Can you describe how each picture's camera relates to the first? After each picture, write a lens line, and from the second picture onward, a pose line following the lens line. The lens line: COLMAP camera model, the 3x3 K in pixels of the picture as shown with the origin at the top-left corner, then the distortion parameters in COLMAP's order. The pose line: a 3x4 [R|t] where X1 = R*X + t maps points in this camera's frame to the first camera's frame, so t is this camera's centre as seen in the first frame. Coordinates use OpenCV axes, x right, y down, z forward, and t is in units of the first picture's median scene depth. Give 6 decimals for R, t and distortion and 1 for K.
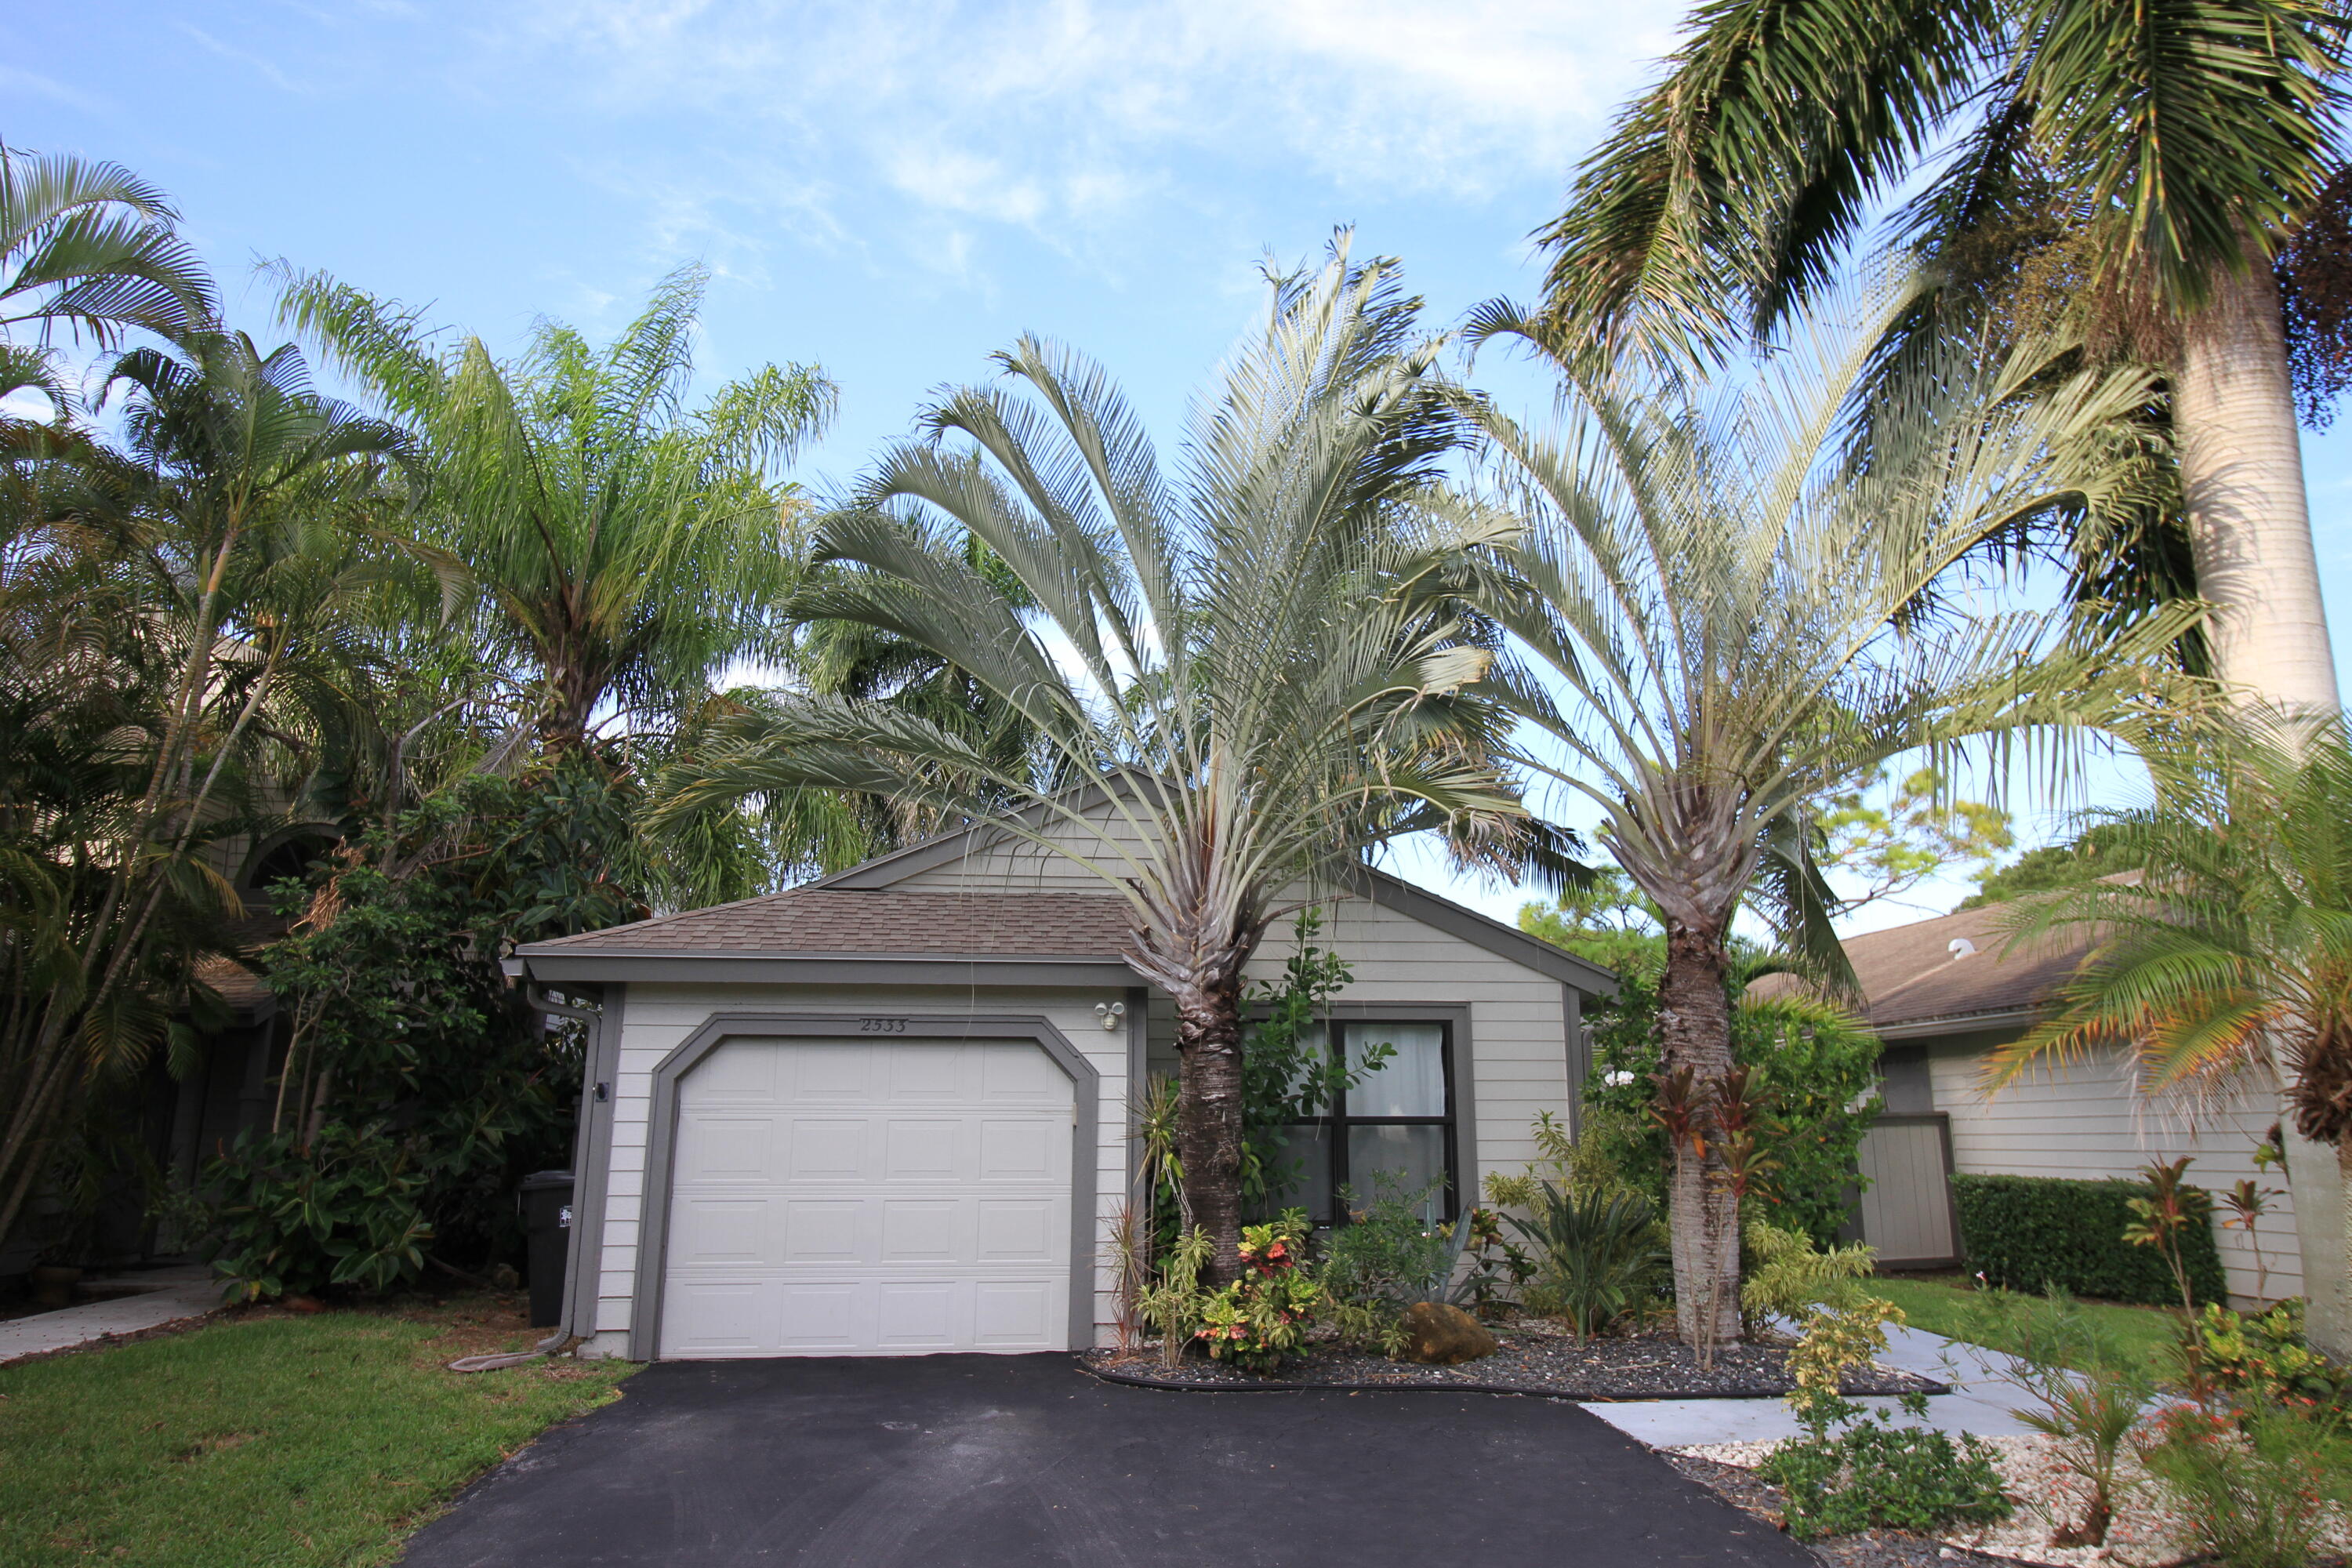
lens RADIAL K [[1485.1, 0, 1176.0], [0, 1485.1, 784.0], [0, 0, 1]] dist [-0.001226, -0.002662]
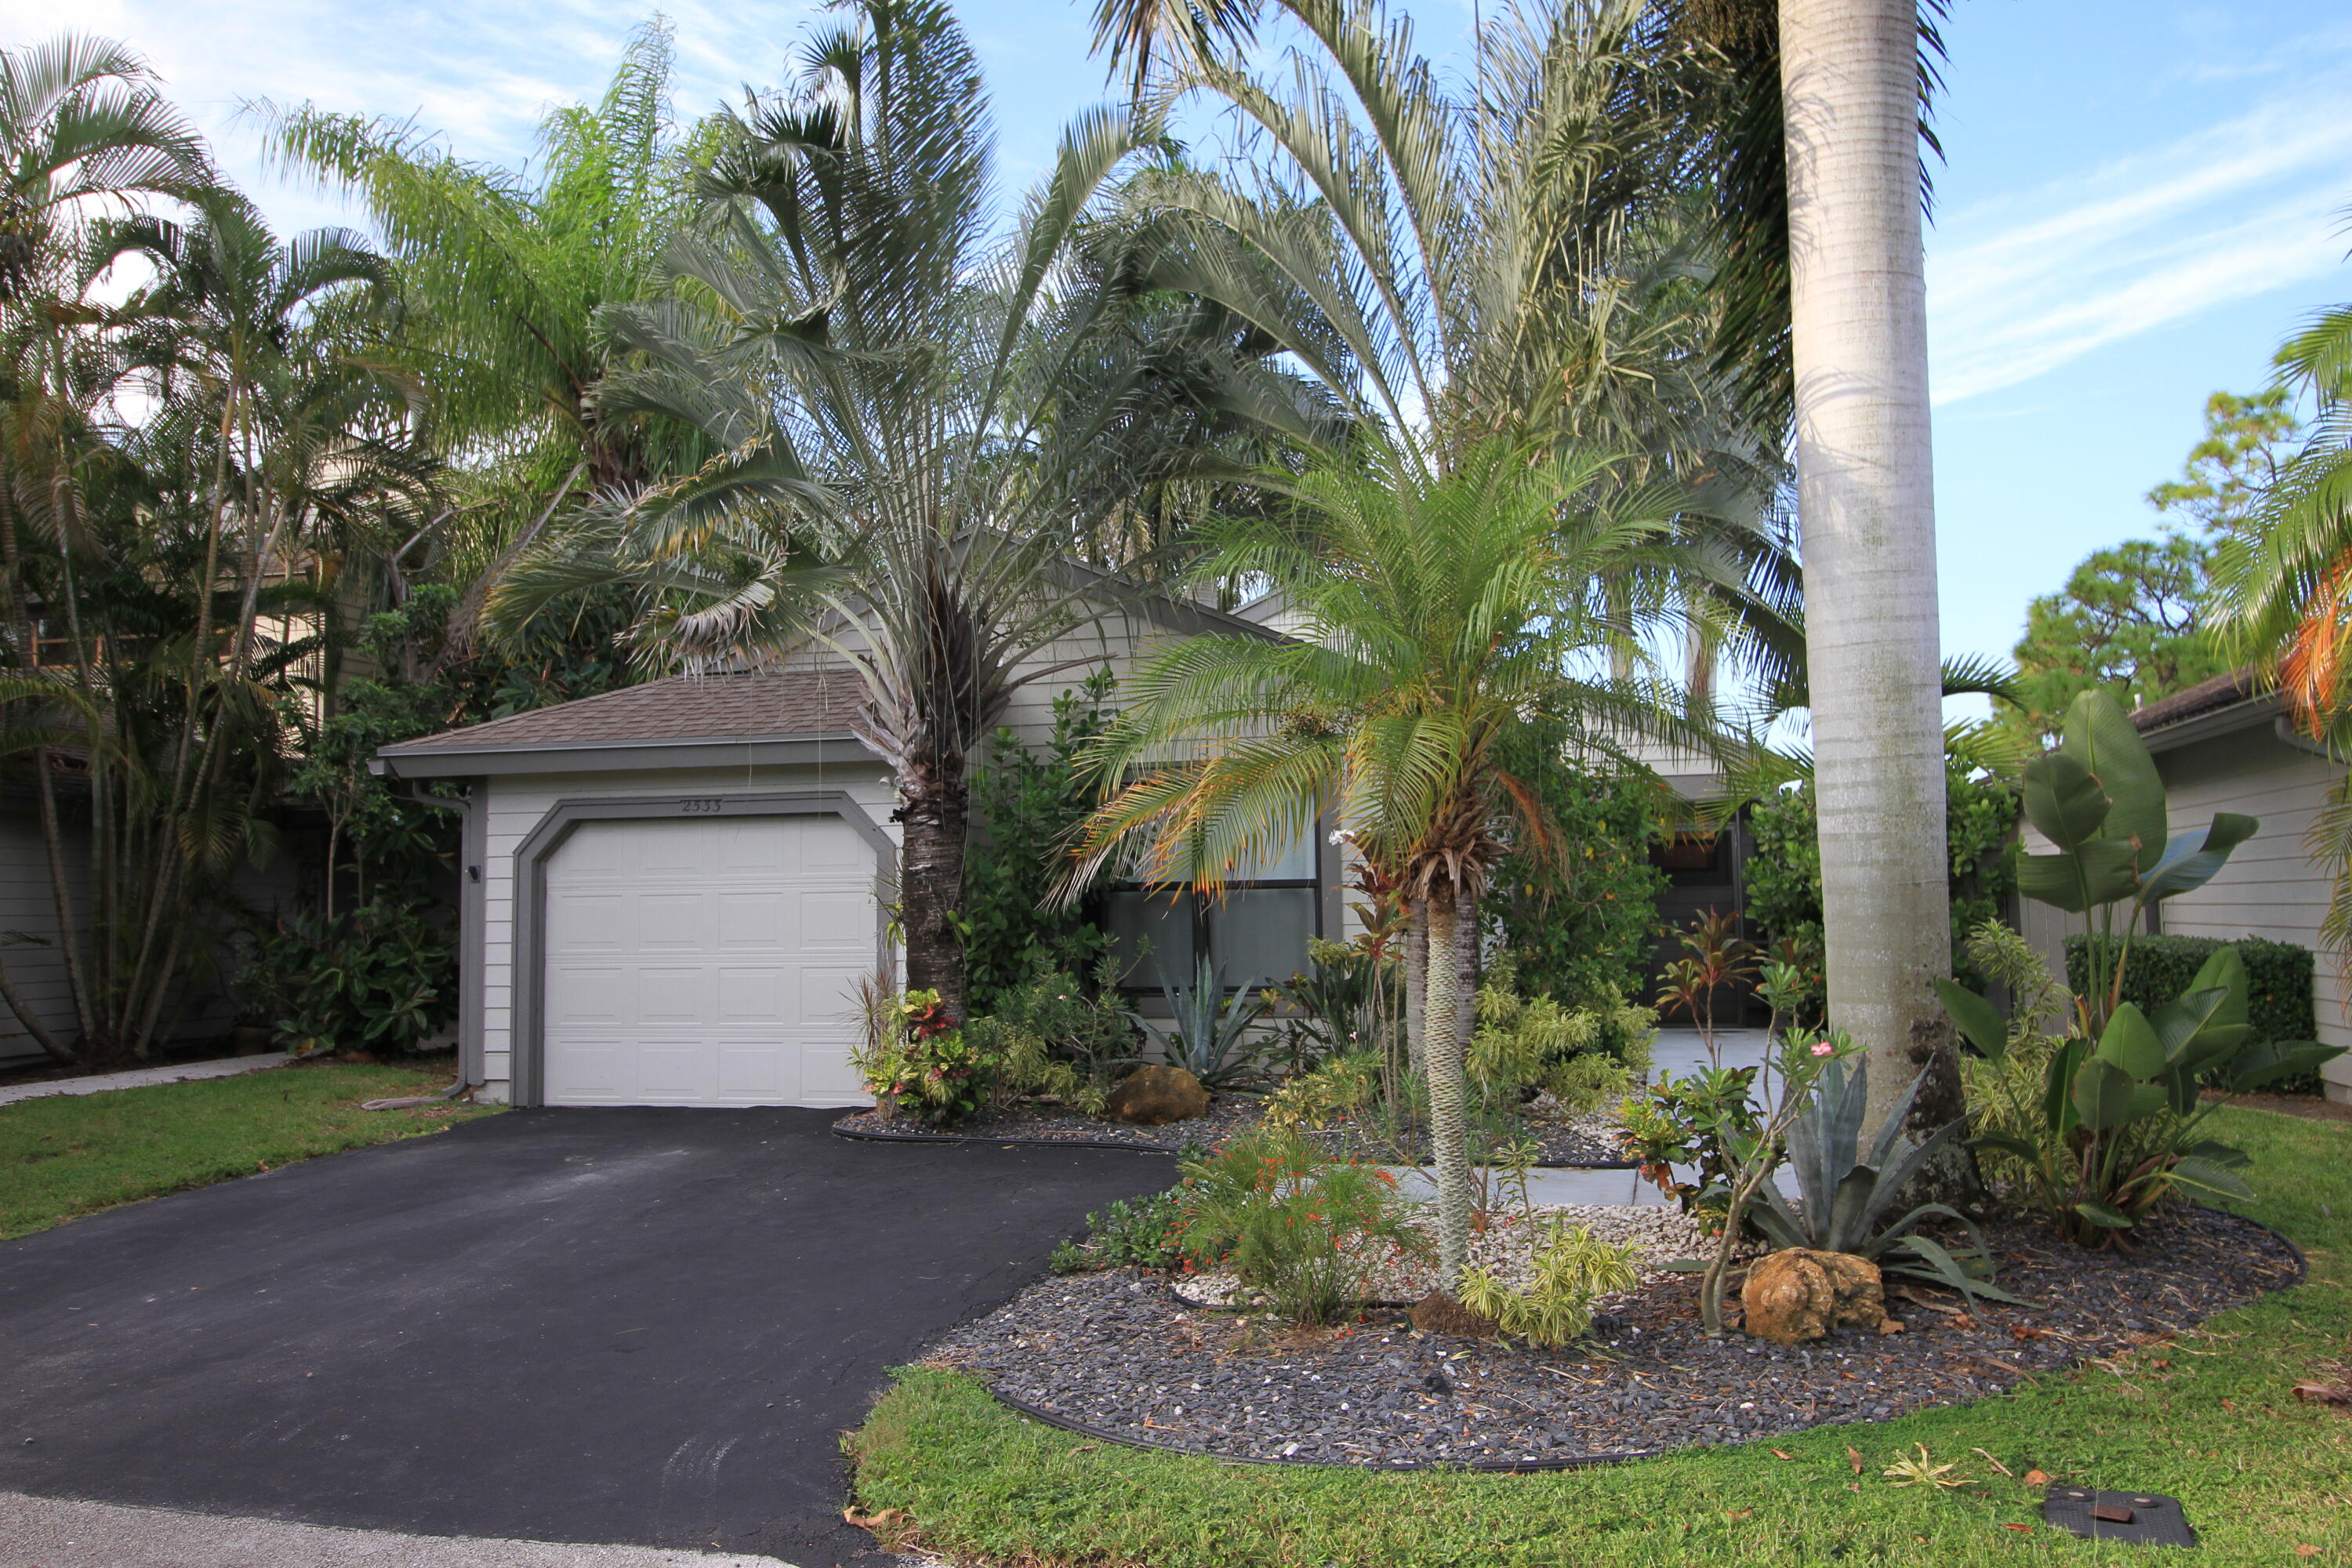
lens RADIAL K [[1798.2, 0, 1176.0], [0, 1798.2, 784.0], [0, 0, 1]] dist [0.001040, -0.003136]
pose [[0.941012, -0.037719, -0.336264, 0.552883], [0.092654, 0.984509, 0.148854, -0.010181], [0.325440, -0.171230, 0.929930, -0.066881]]
